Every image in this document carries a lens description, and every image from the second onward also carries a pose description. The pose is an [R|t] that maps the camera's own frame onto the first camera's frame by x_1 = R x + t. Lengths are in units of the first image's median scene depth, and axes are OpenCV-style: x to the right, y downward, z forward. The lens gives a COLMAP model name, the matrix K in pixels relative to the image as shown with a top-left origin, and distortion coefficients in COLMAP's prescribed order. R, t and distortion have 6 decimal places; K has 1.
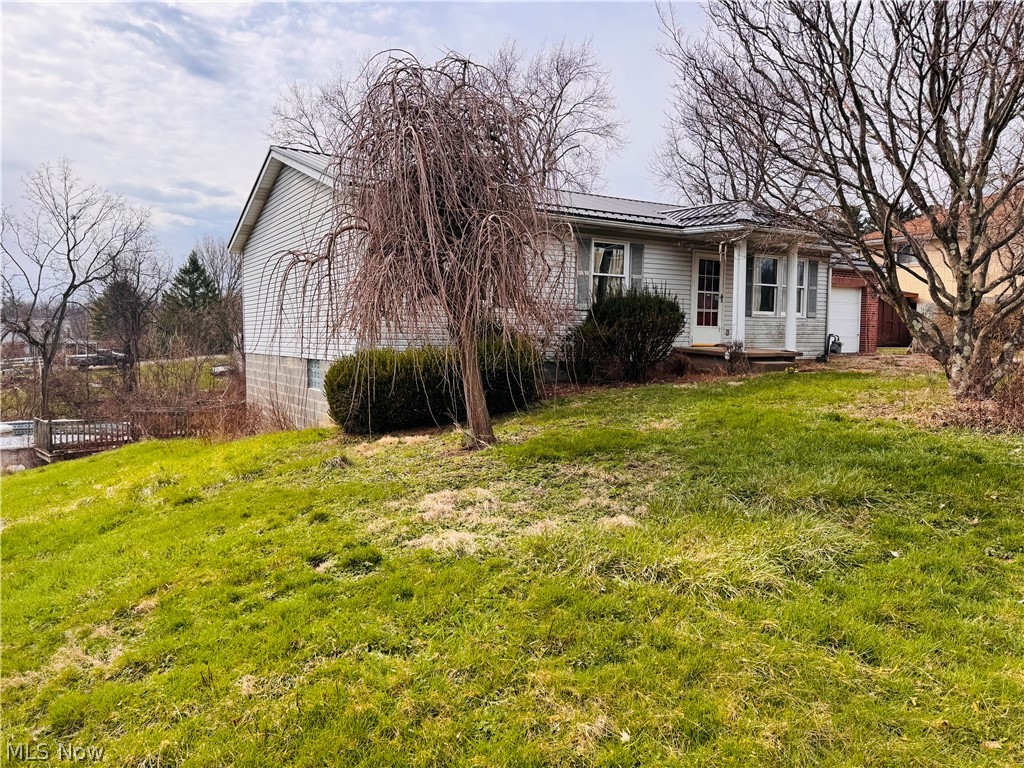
lens RADIAL K [[716.8, 0, 510.6], [0, 716.8, 384.3], [0, 0, 1]] dist [0.001224, -0.036511]
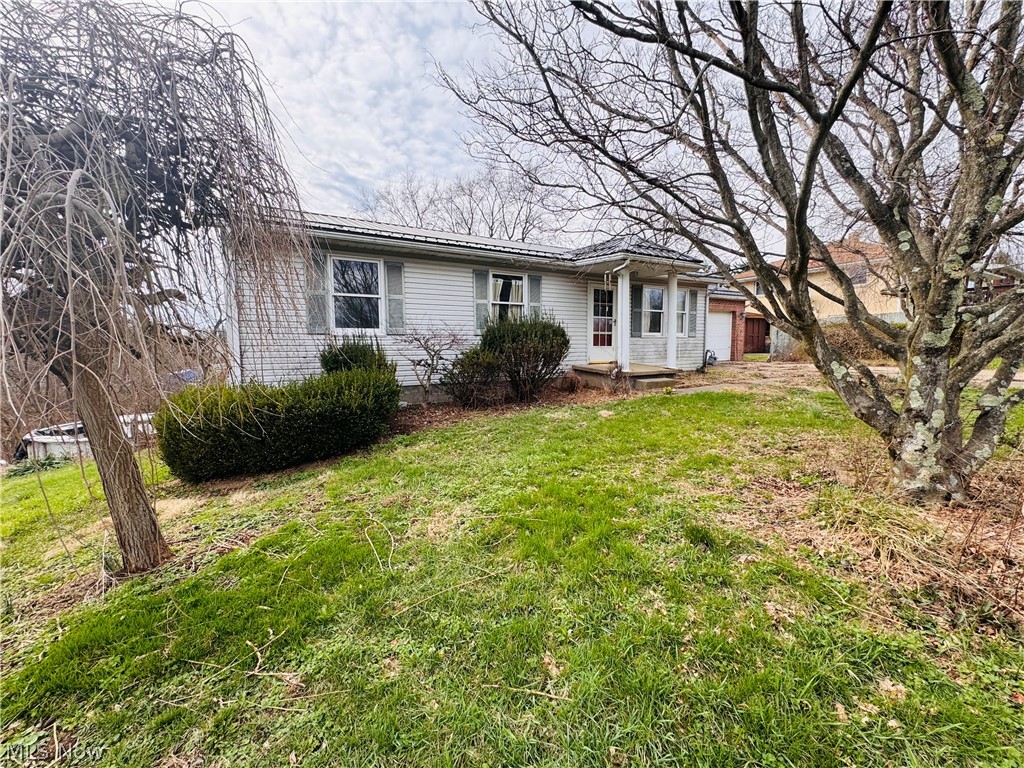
lens RADIAL K [[408.8, 0, 530.8], [0, 408.8, 376.6], [0, 0, 1]] dist [0.001818, -0.000019]
pose [[0.999915, -0.012484, 0.003855, 0.161995], [0.012425, 0.999809, 0.015079, -0.045396], [-0.004043, -0.015030, 0.999879, 0.345885]]
